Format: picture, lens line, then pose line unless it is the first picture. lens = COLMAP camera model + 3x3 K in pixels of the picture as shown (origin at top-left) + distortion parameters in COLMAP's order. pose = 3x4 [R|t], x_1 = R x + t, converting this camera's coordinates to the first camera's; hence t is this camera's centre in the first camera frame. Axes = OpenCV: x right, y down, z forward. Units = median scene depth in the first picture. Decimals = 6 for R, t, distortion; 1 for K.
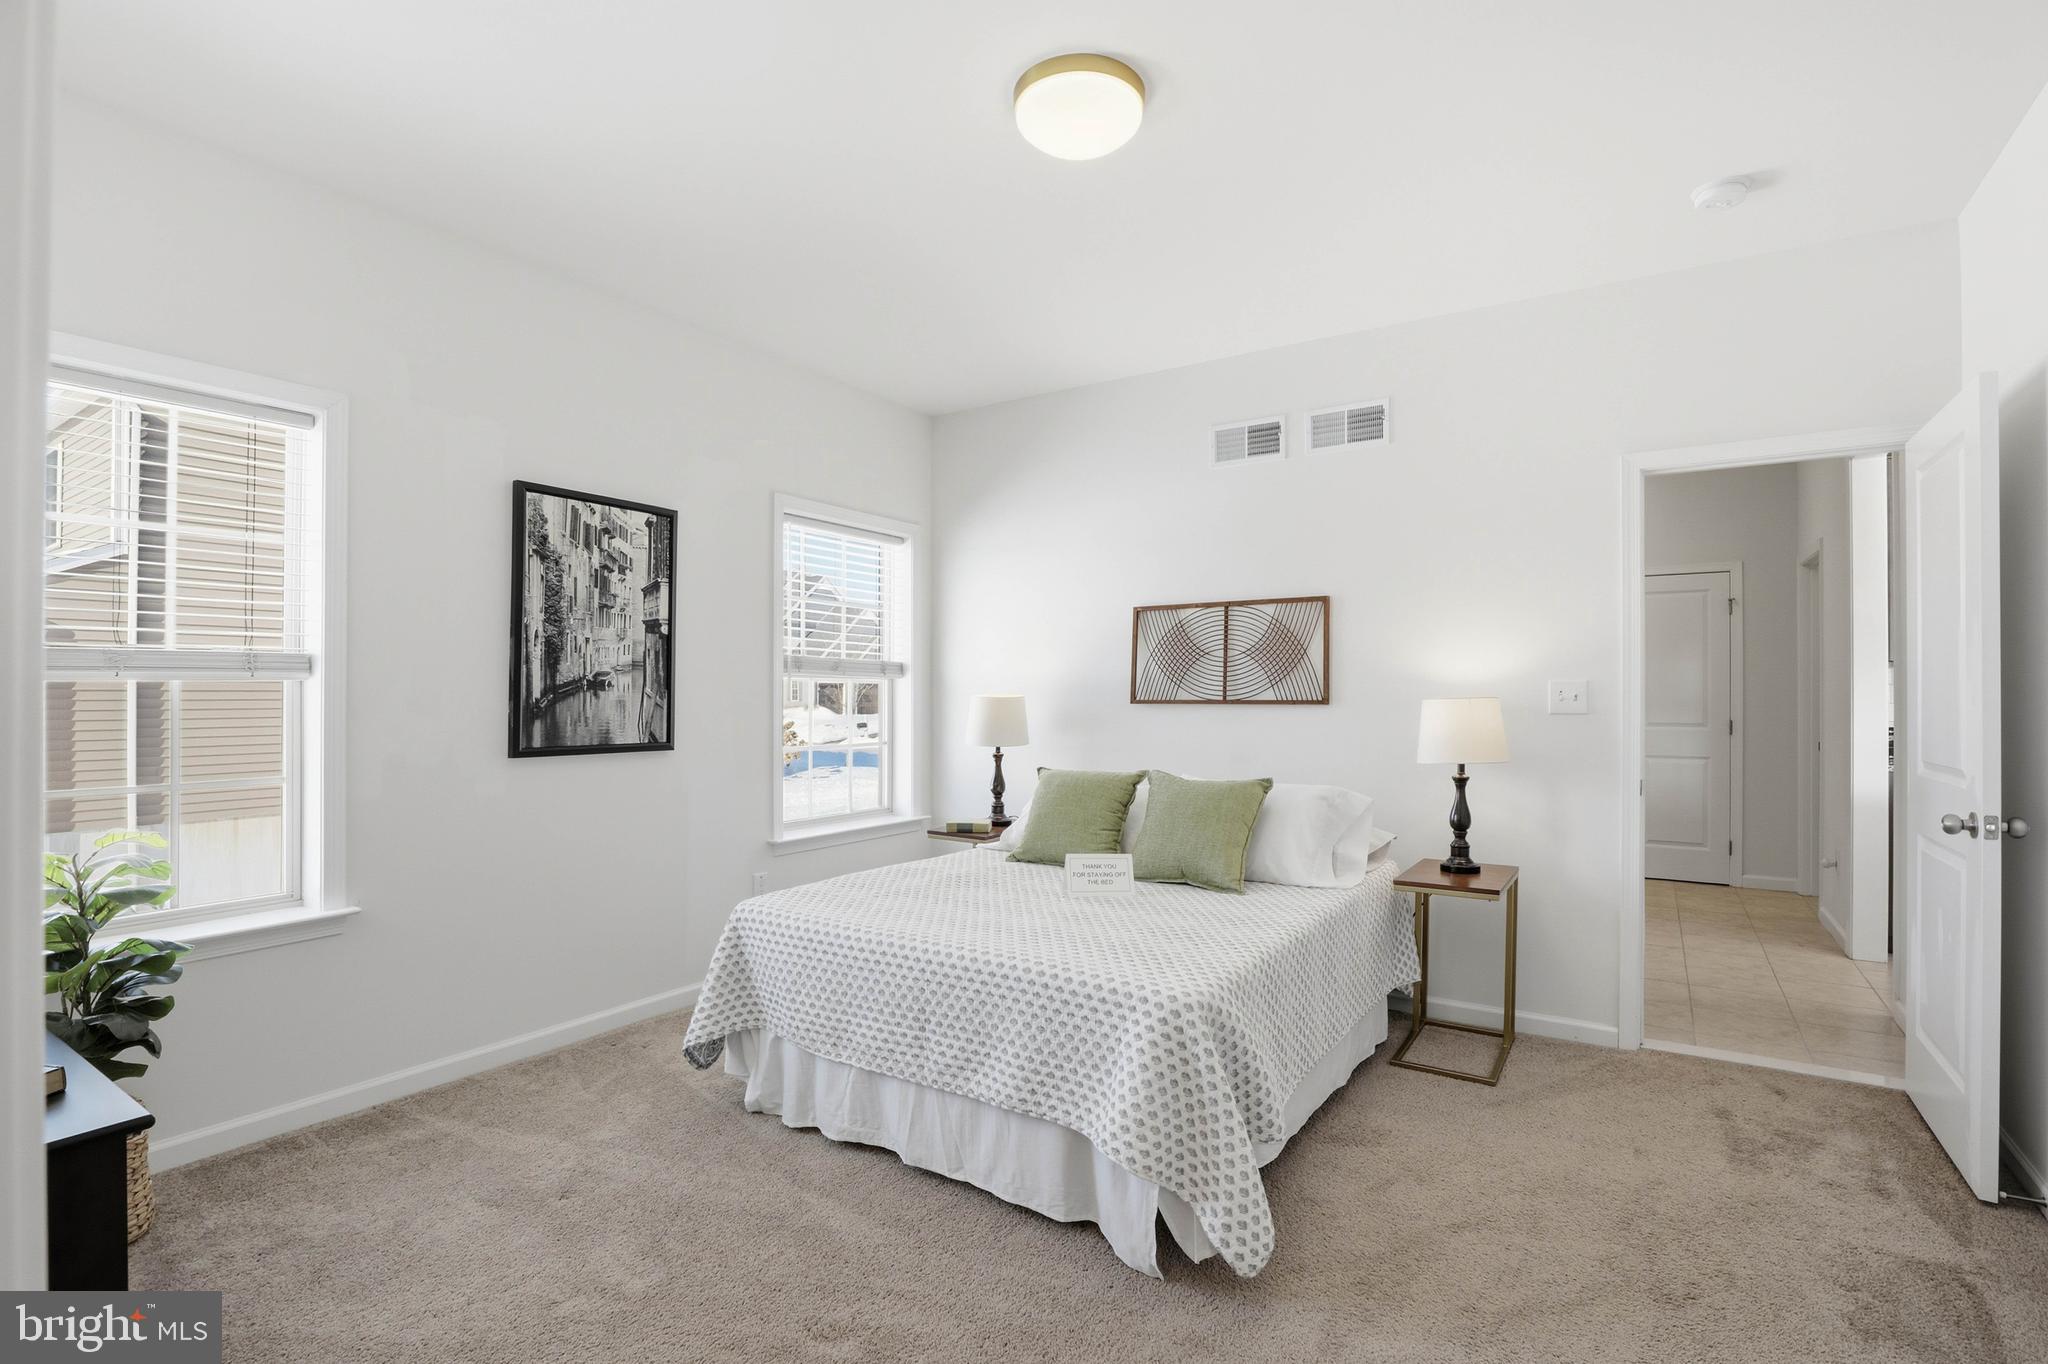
lens RADIAL K [[938.2, 0, 1034.9], [0, 938.2, 679.9], [0, 0, 1]] dist [-0.013526, 0.000114]
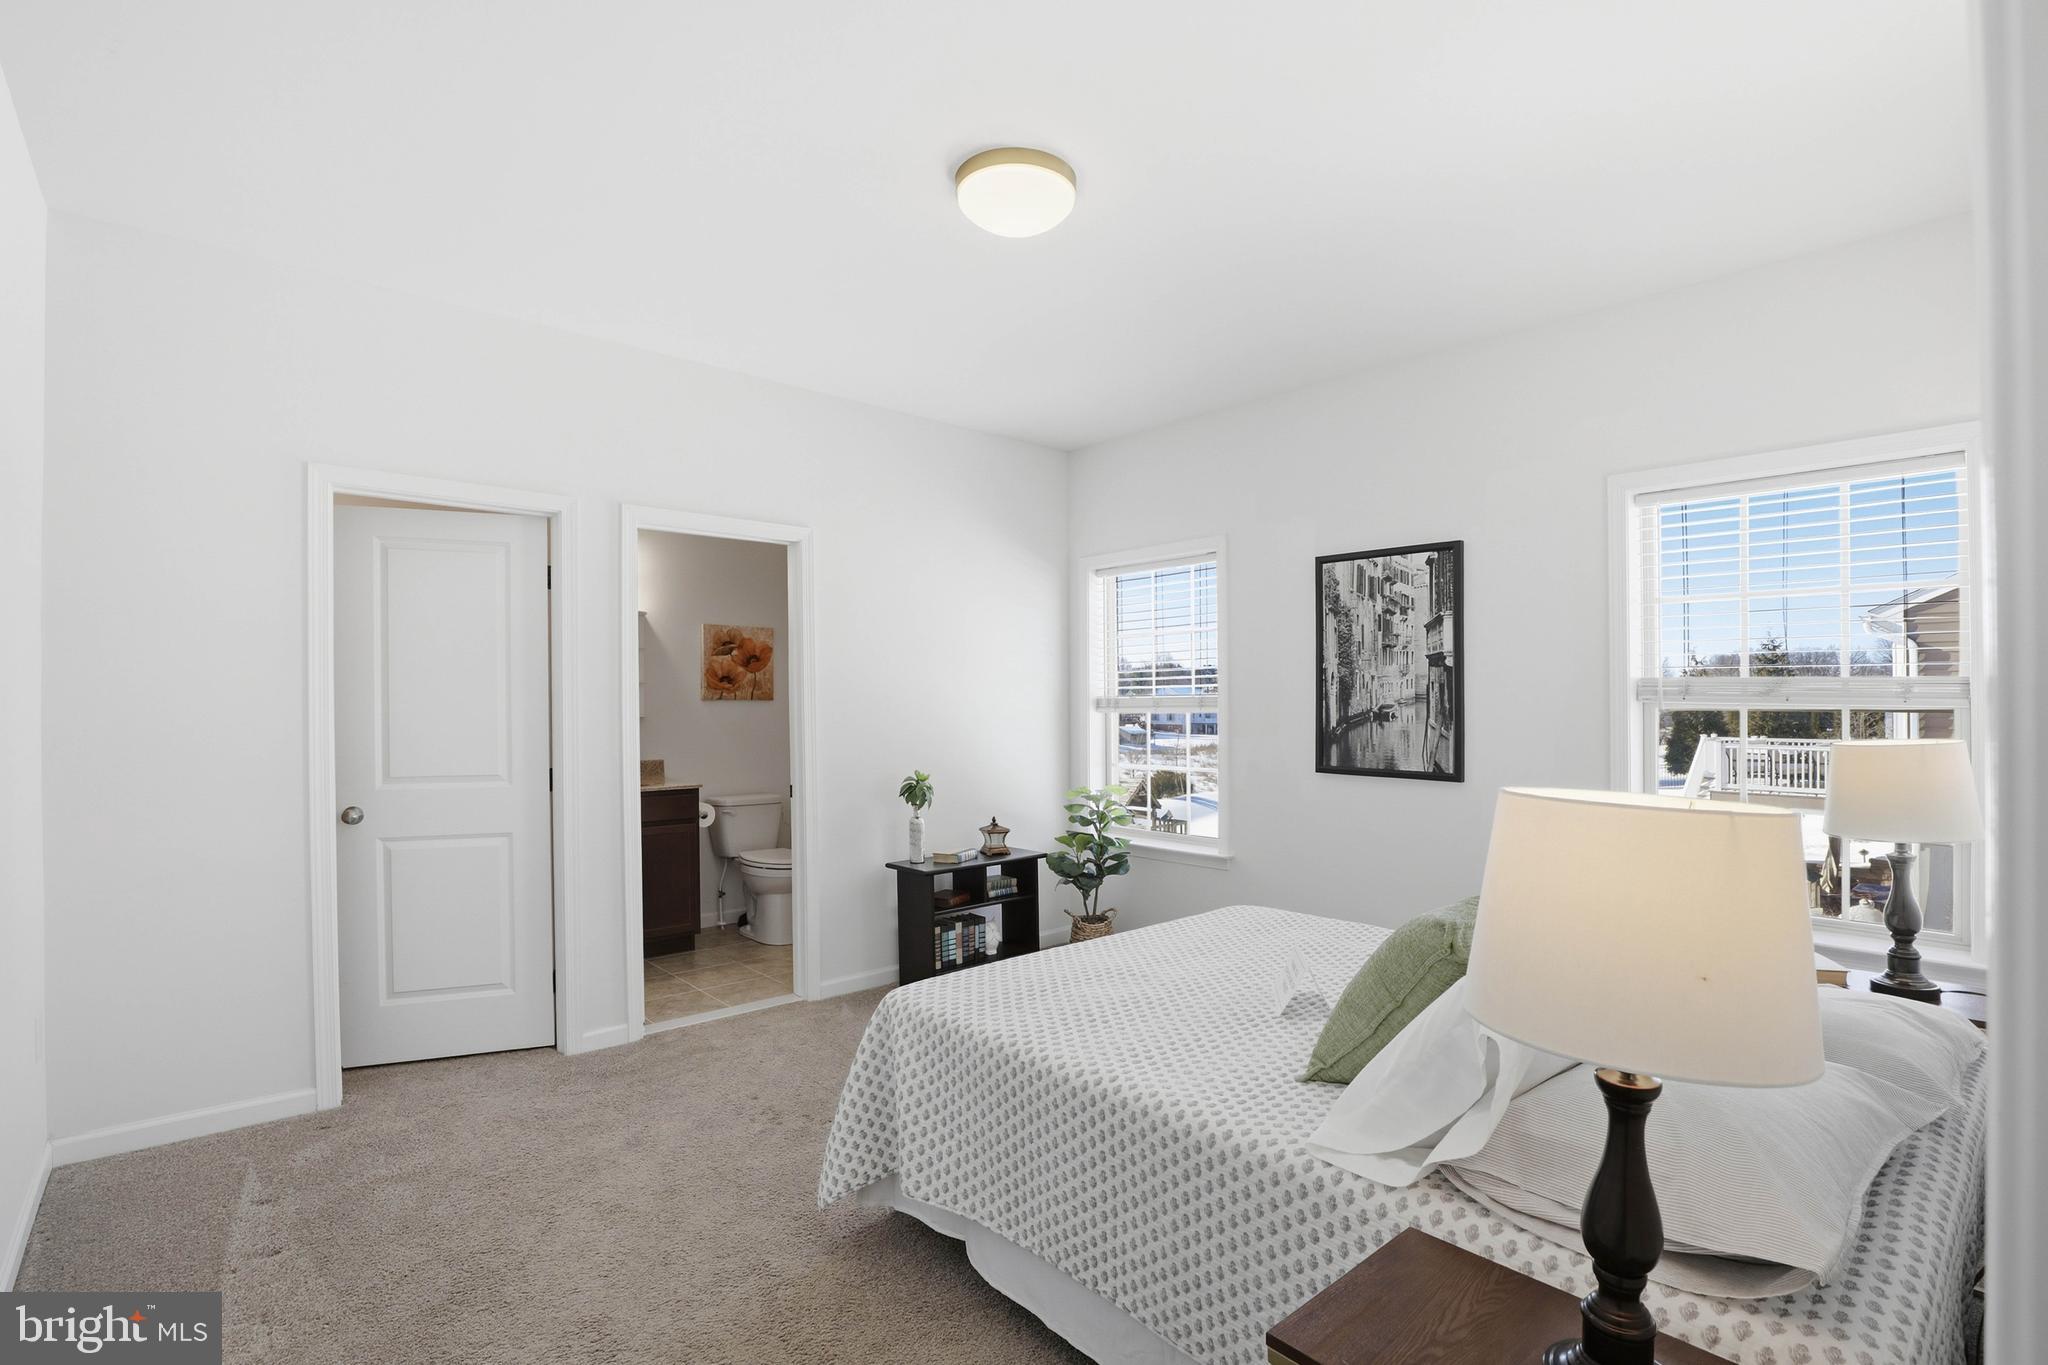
lens RADIAL K [[938.2, 0, 1026.2], [0, 938.2, 693.2], [0, 0, 1]] dist [-0.013526, 0.000114]
pose [[-0.247778, -0.007200, -0.968790, 0.746208], [0.014396, 0.999835, -0.011113, -0.016539], [0.968710, -0.016701, -0.247633, 0.870860]]
